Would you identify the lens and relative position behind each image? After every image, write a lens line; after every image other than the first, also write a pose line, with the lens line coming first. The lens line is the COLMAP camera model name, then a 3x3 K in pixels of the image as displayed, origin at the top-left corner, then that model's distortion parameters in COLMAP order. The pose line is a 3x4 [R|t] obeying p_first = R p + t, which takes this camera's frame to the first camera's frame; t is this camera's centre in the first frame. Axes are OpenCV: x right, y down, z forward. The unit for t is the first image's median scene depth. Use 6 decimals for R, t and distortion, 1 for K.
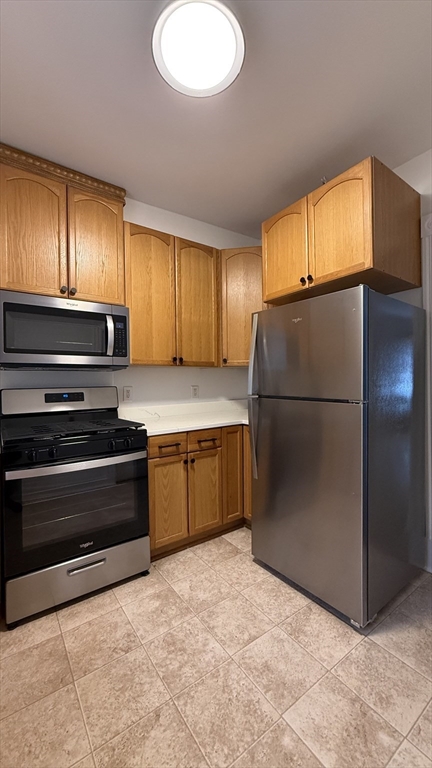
lens RADIAL K [[306.6, 0, 218.1], [0, 306.6, 380.6], [0, 0, 1]] dist [0.001876, 0.000079]
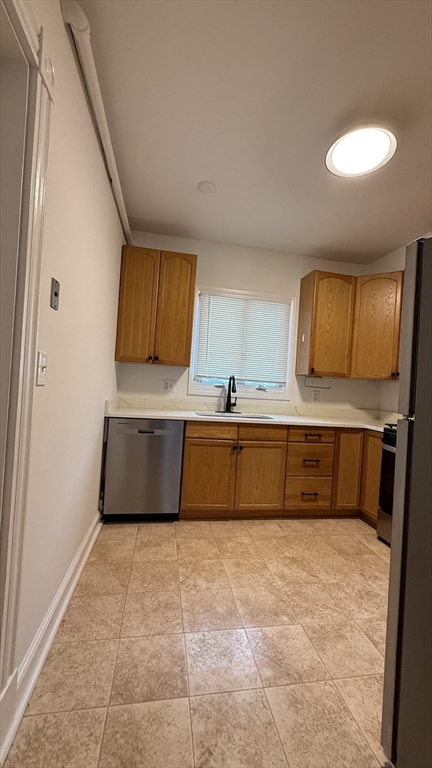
lens RADIAL K [[306.6, 0, 216.1], [0, 306.6, 384.6], [0, 0, 1]] dist [0.001876, 0.000079]
pose [[-0.441729, -0.020041, -0.896925, 1.508191], [-0.047930, 0.998850, 0.001287, 0.013891], [0.895867, 0.043558, -0.442181, 1.118871]]
